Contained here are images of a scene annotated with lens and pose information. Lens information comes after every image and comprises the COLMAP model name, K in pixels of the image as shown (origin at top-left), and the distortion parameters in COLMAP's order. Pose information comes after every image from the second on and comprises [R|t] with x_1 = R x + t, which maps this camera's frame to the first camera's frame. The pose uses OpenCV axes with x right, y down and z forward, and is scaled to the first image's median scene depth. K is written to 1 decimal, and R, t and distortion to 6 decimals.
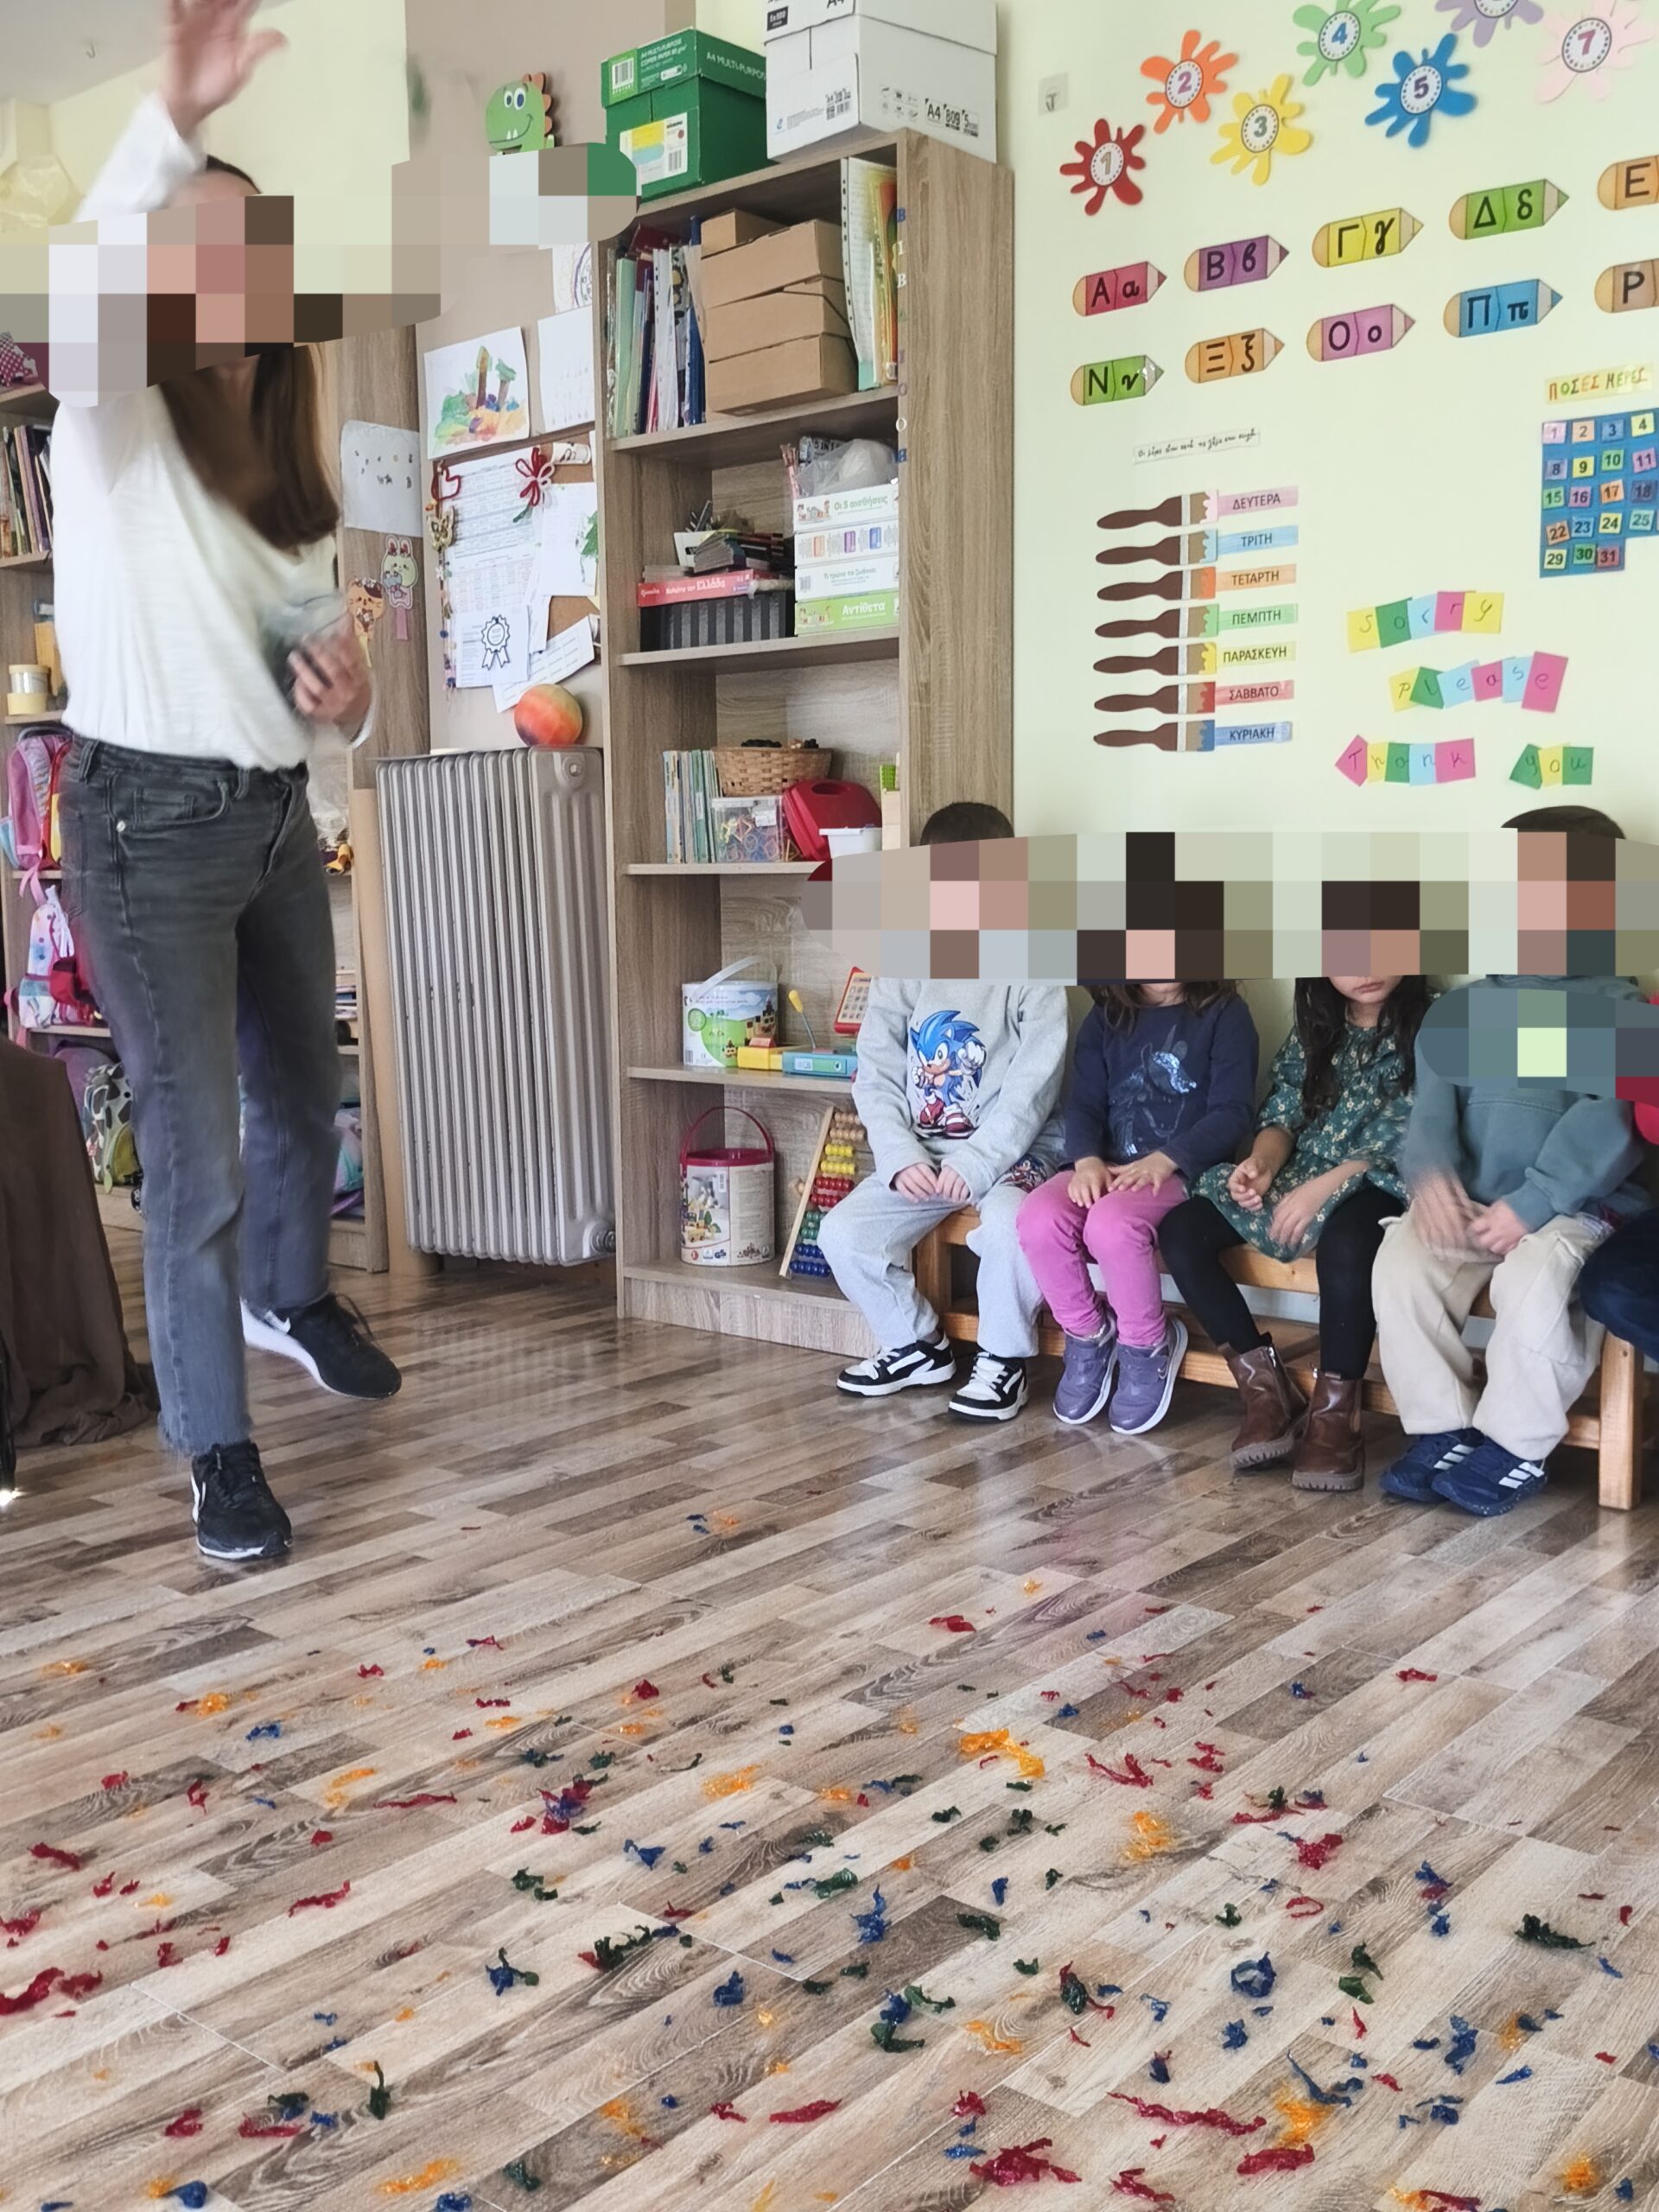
lens RADIAL K [[2127.3, 0, 829.5], [0, 2127.3, 1106.0], [0, 0, 1]] dist [0.095096, -0.235349]
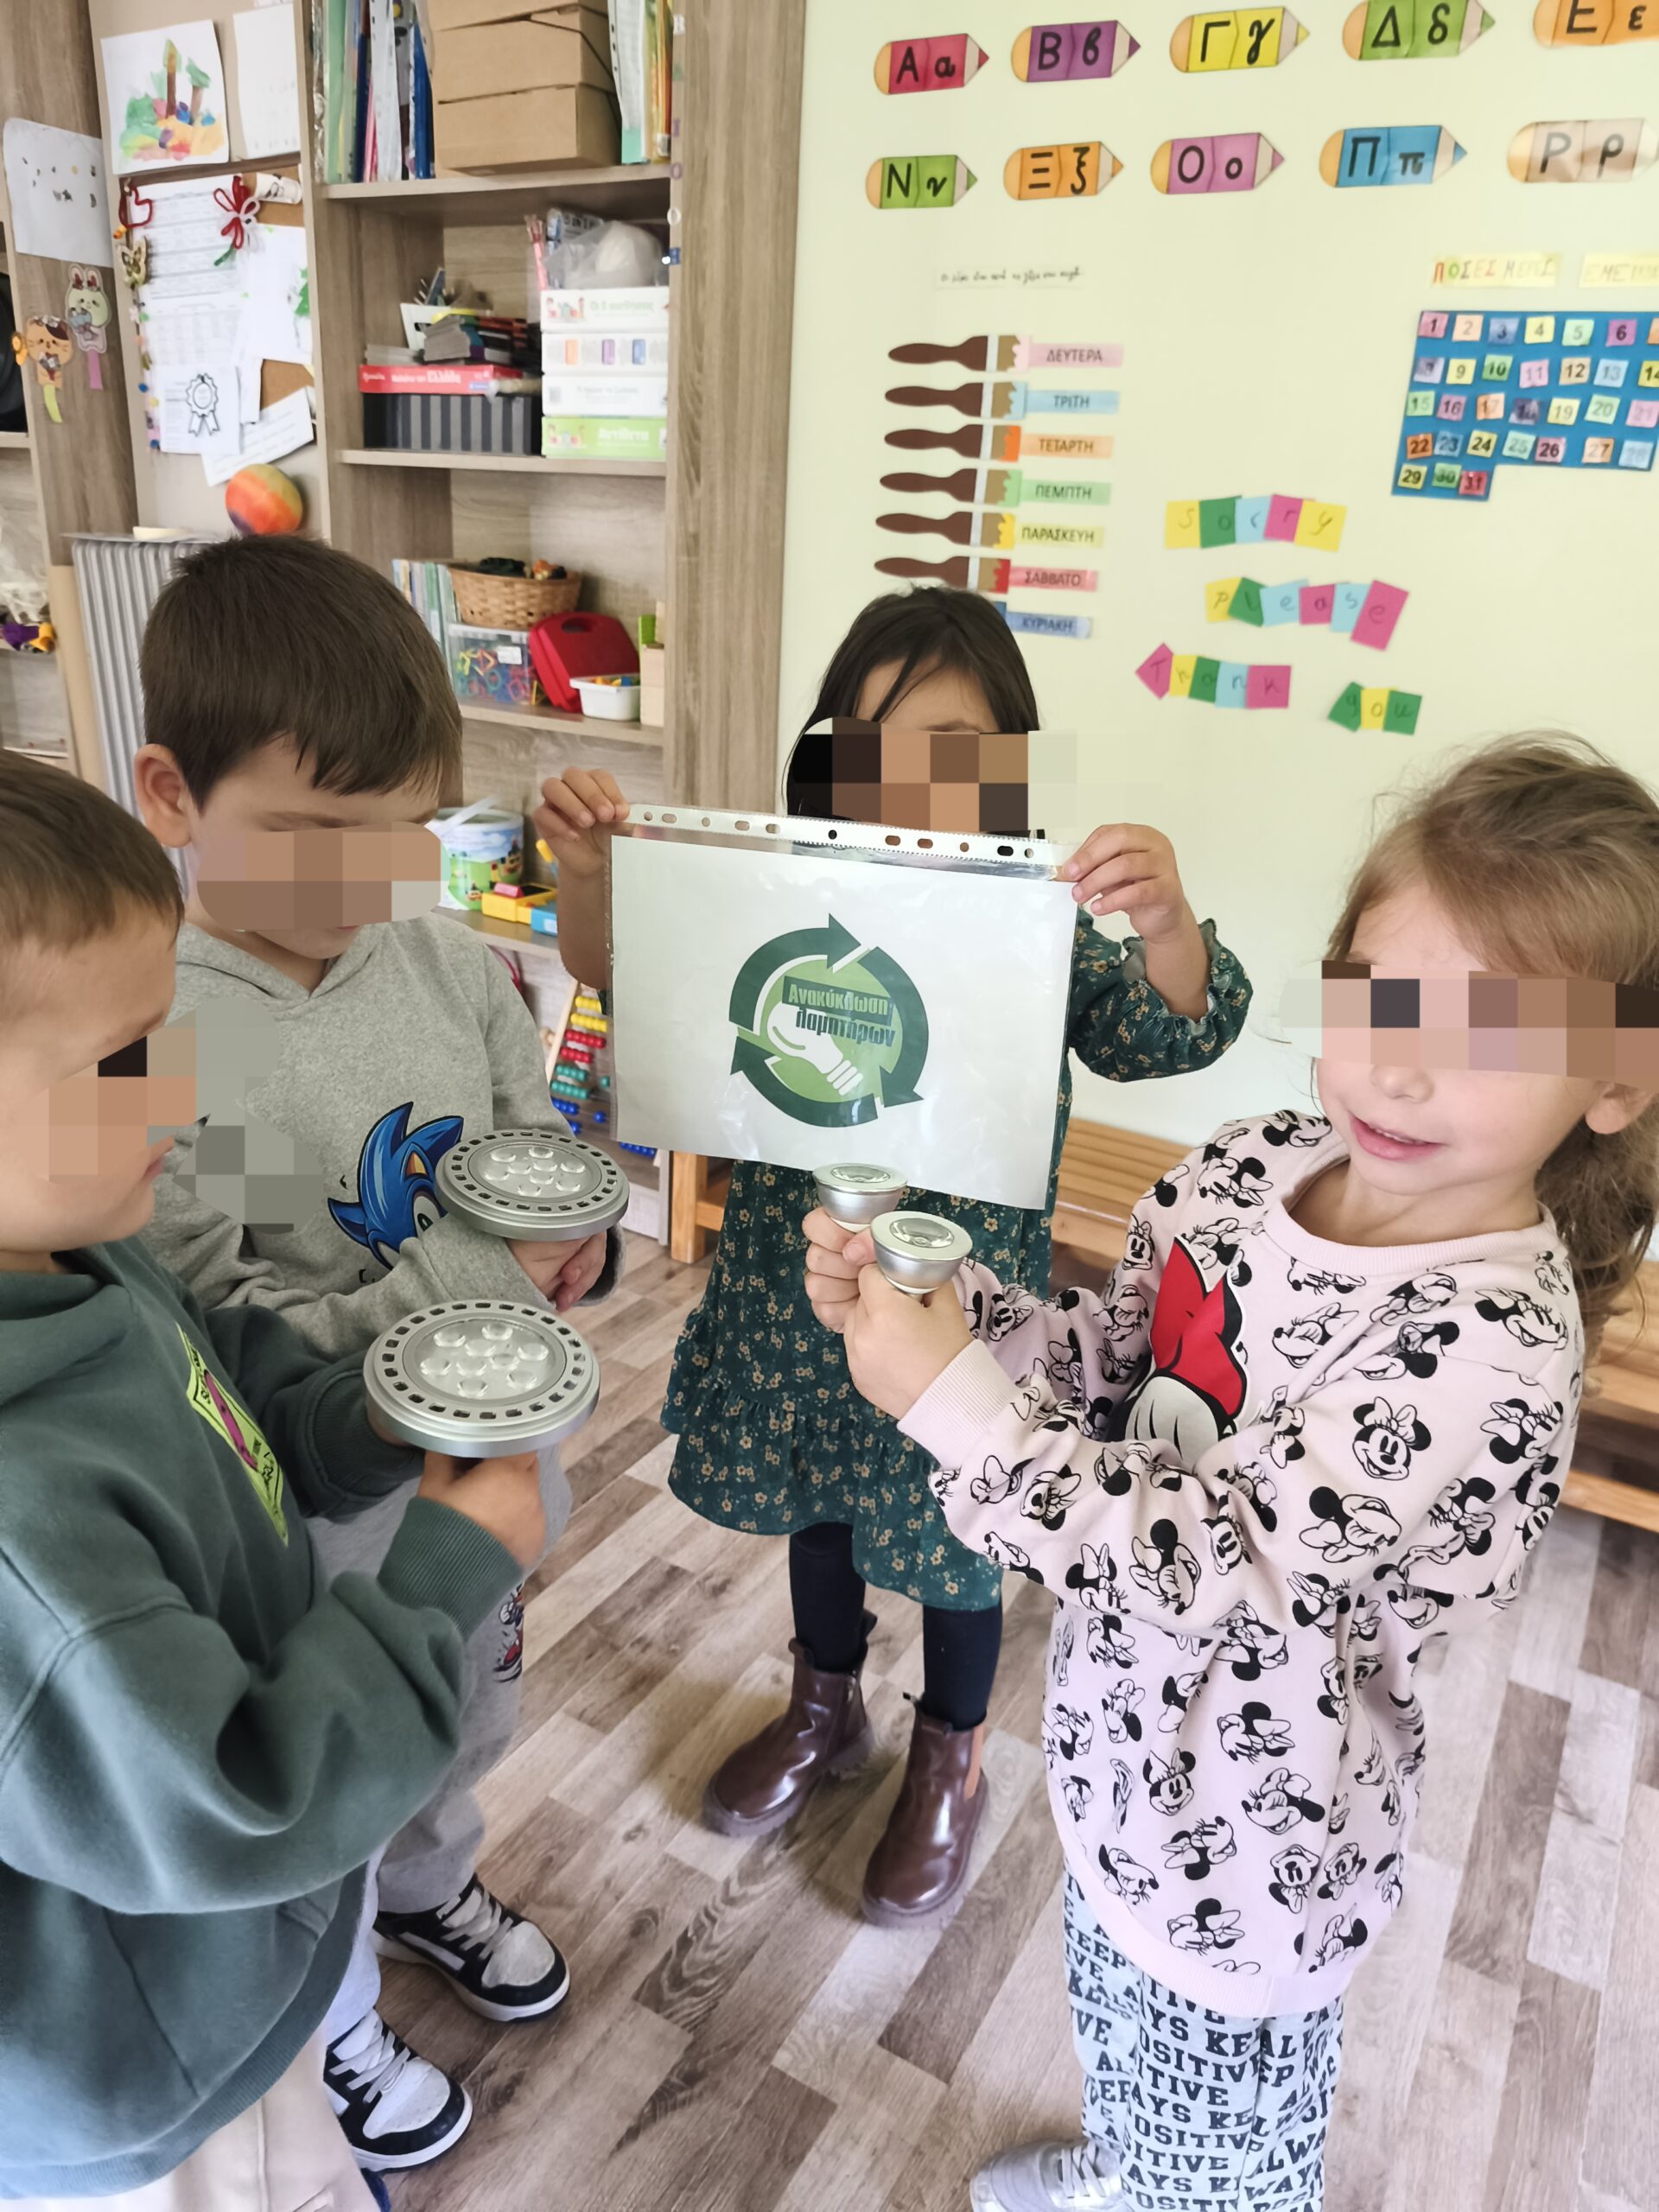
lens RADIAL K [[1530.0, 0, 829.5], [0, 1530.0, 1106.0], [0, 0, 1]] dist [-0.013604, -0.006822]
pose [[0.982973, -0.006095, 0.183647, -0.017597], [-0.043256, 0.963686, 0.263512, -0.136005], [-0.178585, -0.266969, 0.947014, 0.318099]]
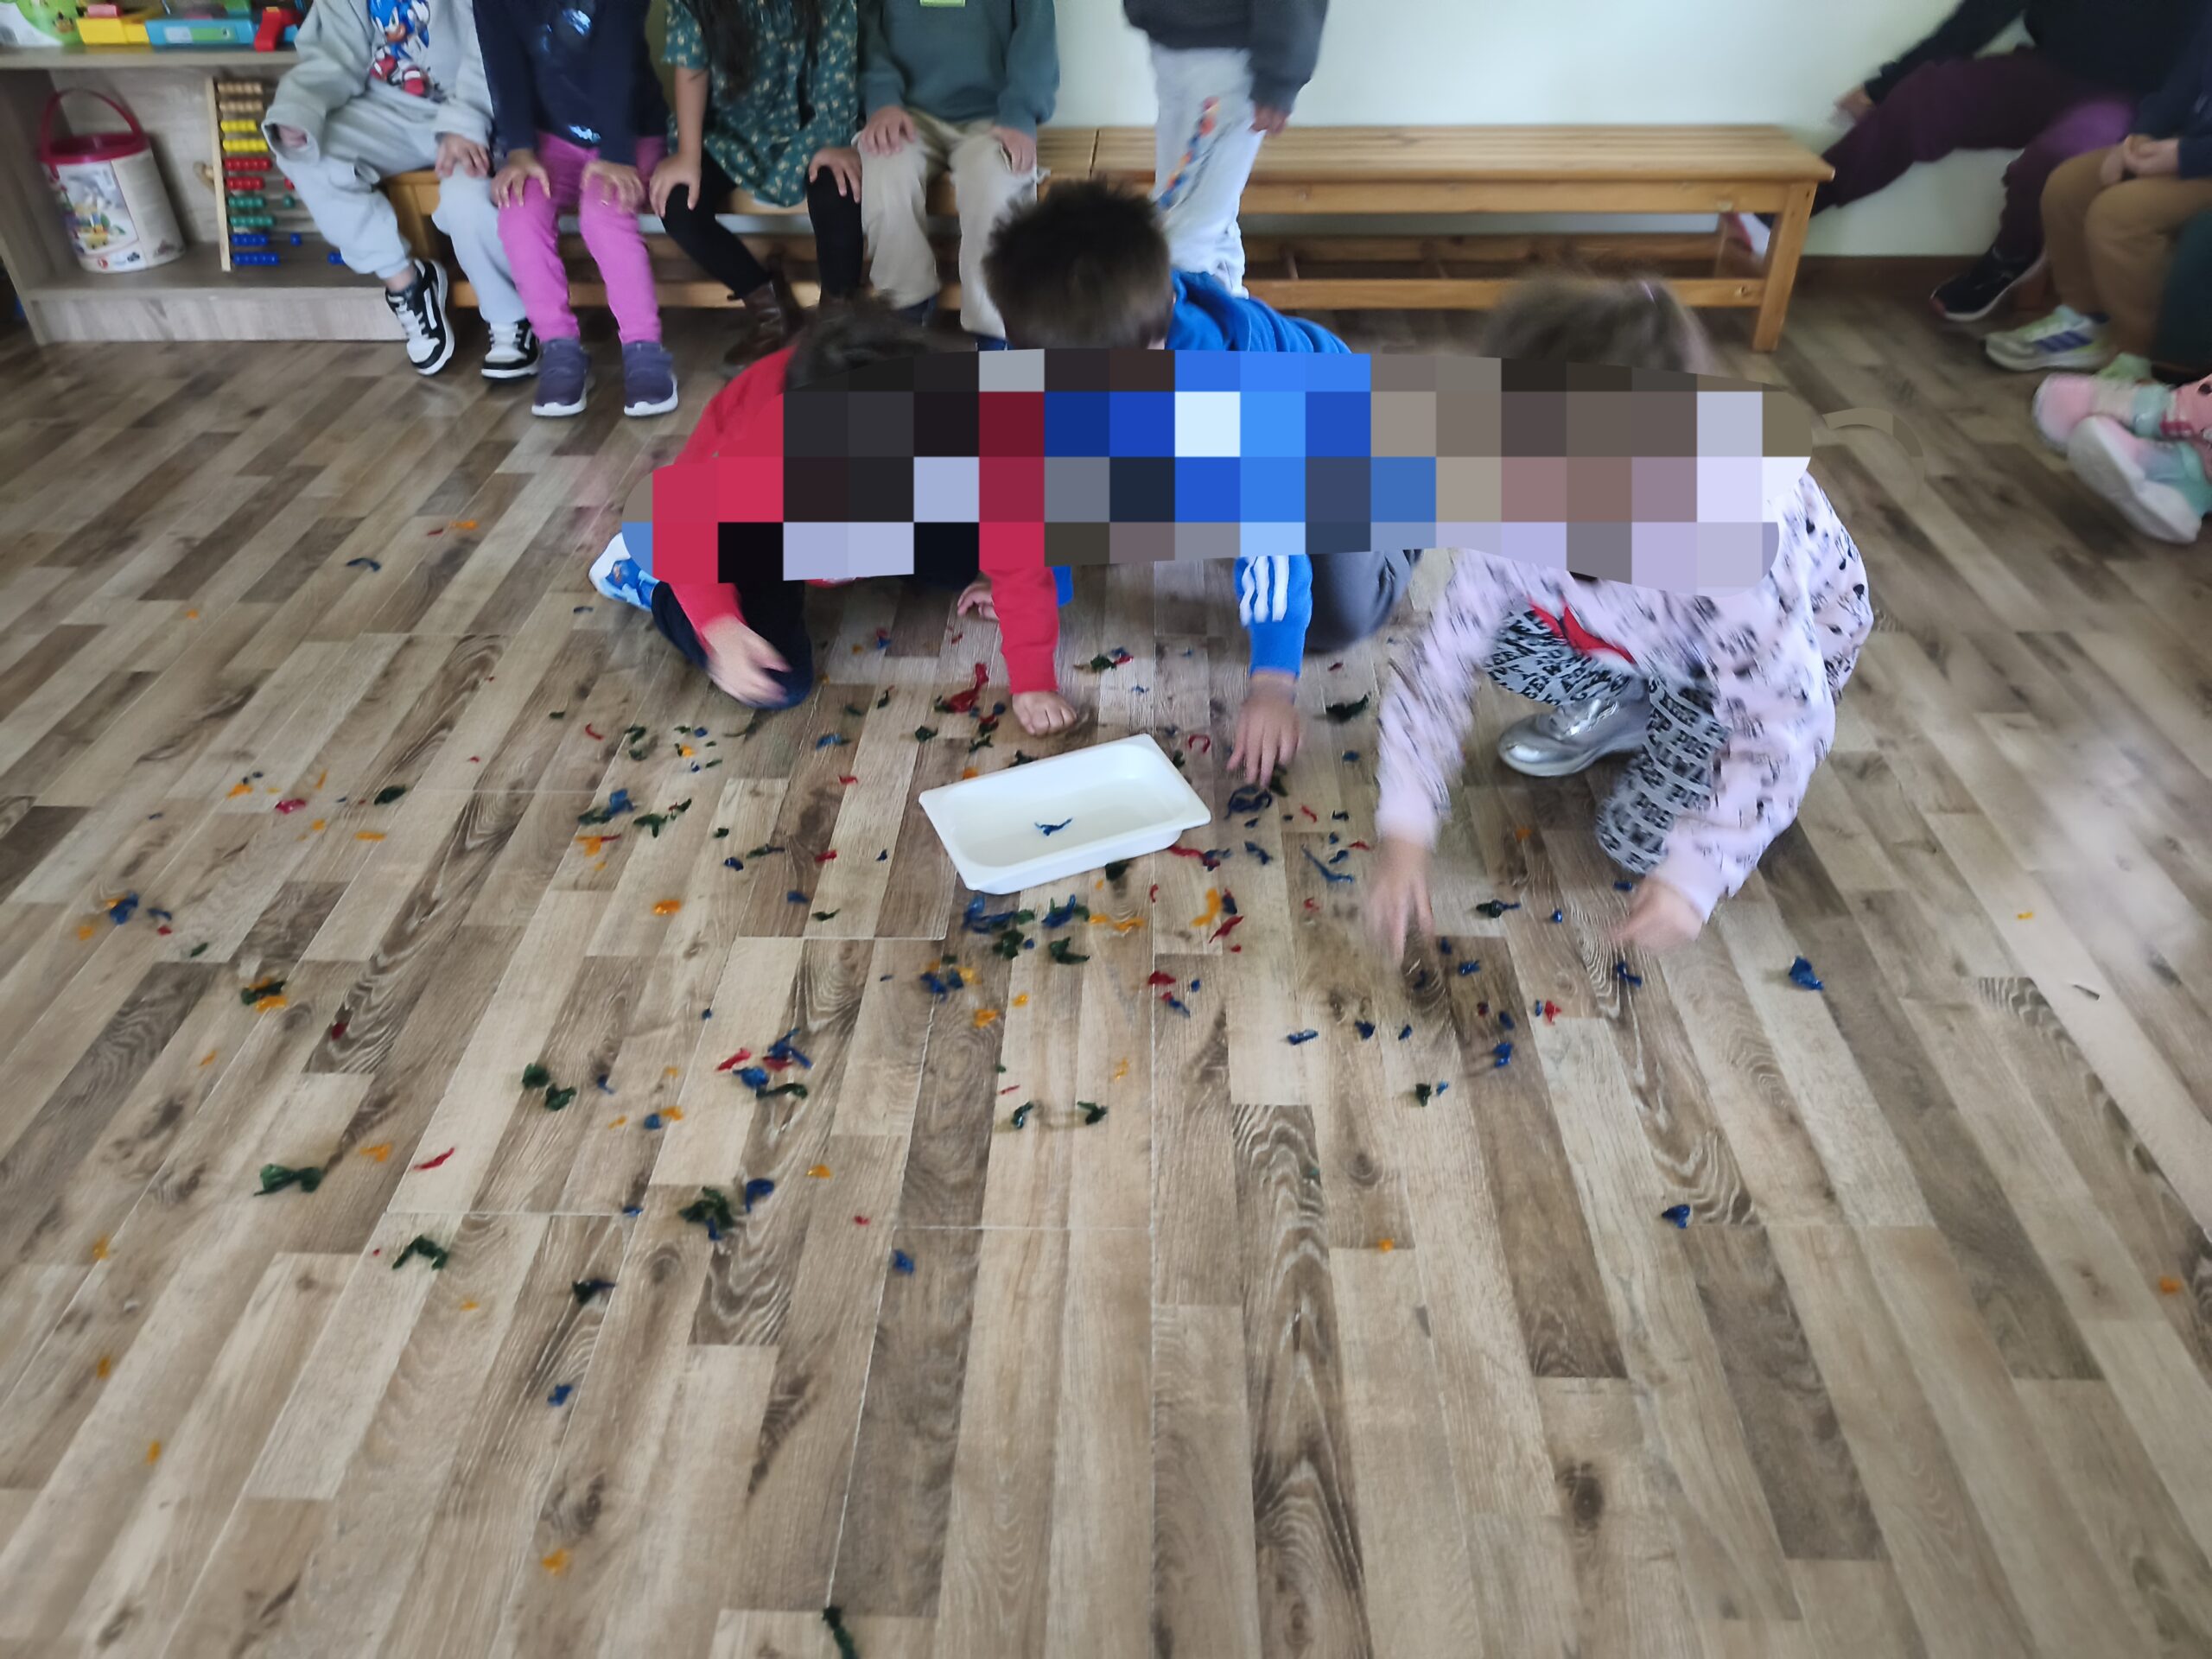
lens RADIAL K [[1530.0, 0, 1106.0], [0, 1530.0, 829.5], [0, 0, 1]] dist [-0.013604, -0.006822]
pose [[0.781358, -0.368393, 0.503753, -0.165161], [0.065642, 0.851224, 0.520682, -0.043255], [-0.620622, -0.373771, 0.689292, 0.168731]]
